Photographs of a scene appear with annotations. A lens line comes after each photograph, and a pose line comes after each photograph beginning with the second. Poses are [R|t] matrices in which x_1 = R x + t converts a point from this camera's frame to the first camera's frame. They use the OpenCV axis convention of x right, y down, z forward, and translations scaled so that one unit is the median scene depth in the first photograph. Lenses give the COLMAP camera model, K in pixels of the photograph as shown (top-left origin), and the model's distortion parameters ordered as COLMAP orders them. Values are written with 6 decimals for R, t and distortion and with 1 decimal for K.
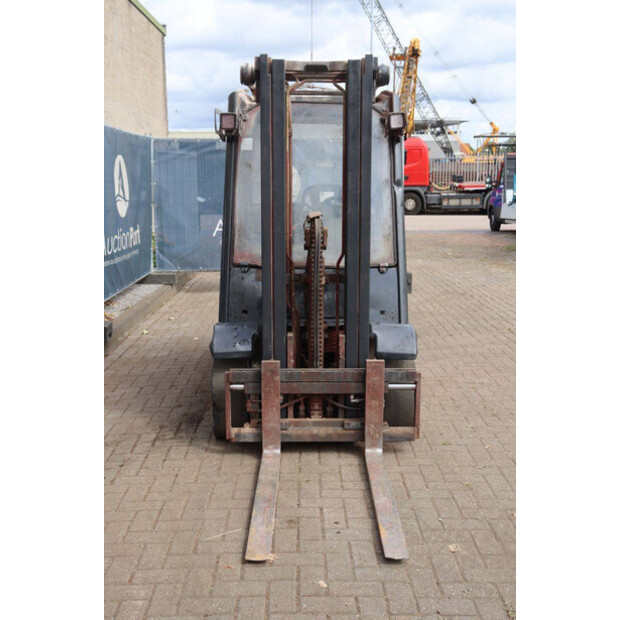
lens RADIAL K [[729.0, 0, 309.7], [0, 729.0, 305.2], [0, 0, 1]] dist [0.005849, 0.083485]
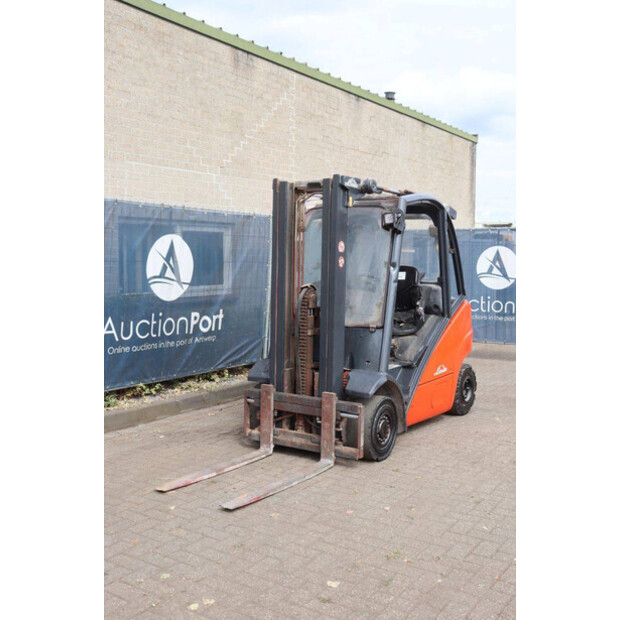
lens RADIAL K [[679.7, 0, 303.1], [0, 679.7, 303.1], [0, 0, 1]] dist [-0.024346, 0.038958]
pose [[0.823676, 0.041596, -0.565533, 0.743369], [-0.104903, 0.991269, -0.079877, 0.015810], [0.557273, 0.125118, 0.820848, -0.084798]]
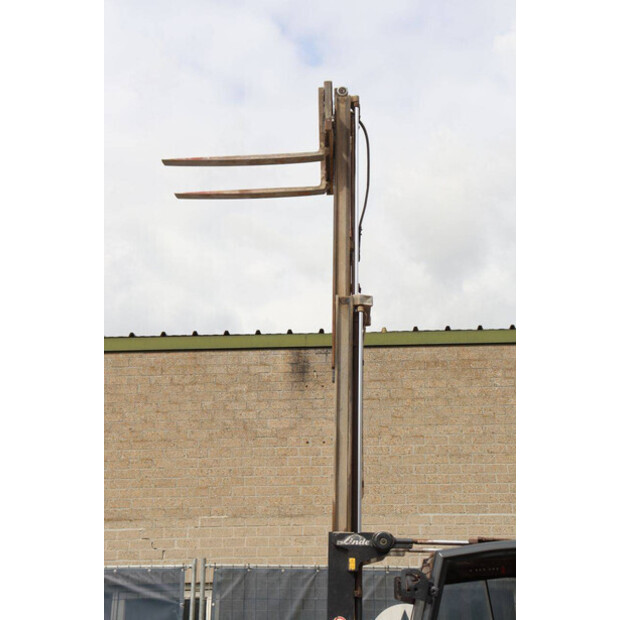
lens RADIAL K [[924.8, 0, 307.6], [0, 924.8, 310.1], [0, 0, 1]] dist [0.093100, 0.128377]
pose [[-0.057886, -0.310694, -0.948746, 1.564244], [-0.174652, 0.938835, -0.296793, -0.213311], [0.982927, 0.148520, -0.108608, 1.016405]]
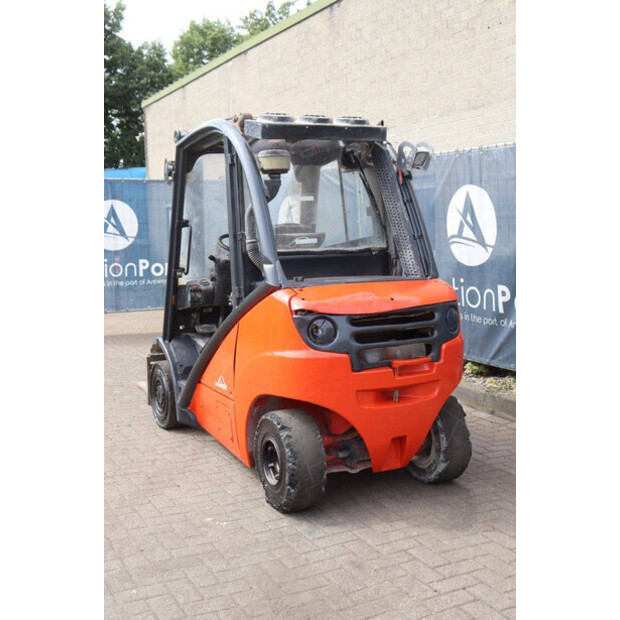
lens RADIAL K [[783.8, 0, 309.1], [0, 783.8, 307.5], [0, 0, 1]] dist [0.028658, 0.092314]
pose [[-0.895494, 0.059237, -0.441114, 0.528119], [-0.064674, 0.963265, 0.260649, -0.409115], [0.440350, 0.261938, -0.858767, 2.392974]]
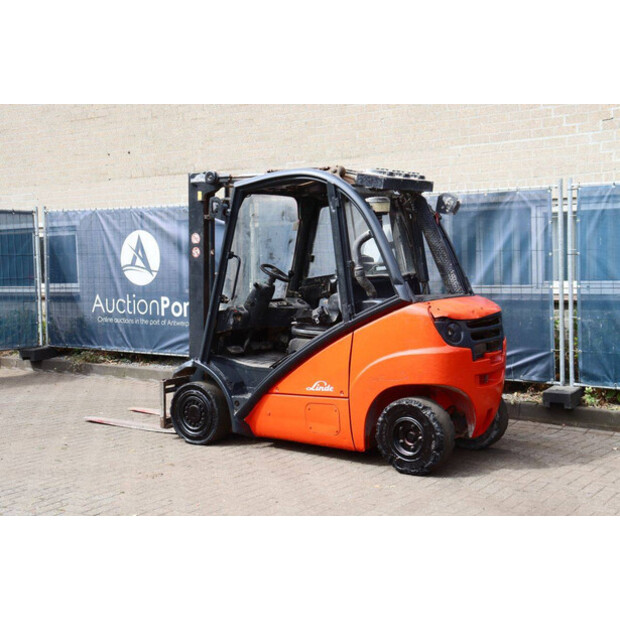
lens RADIAL K [[911.3, 0, 319.1], [0, 911.3, 299.4], [0, 0, 1]] dist [0.101413, 0.109300]
pose [[-0.573413, 0.047876, -0.817866, 1.459084], [-0.128900, 0.980585, 0.147775, -0.381481], [0.809062, 0.190159, -0.556109, 2.237351]]
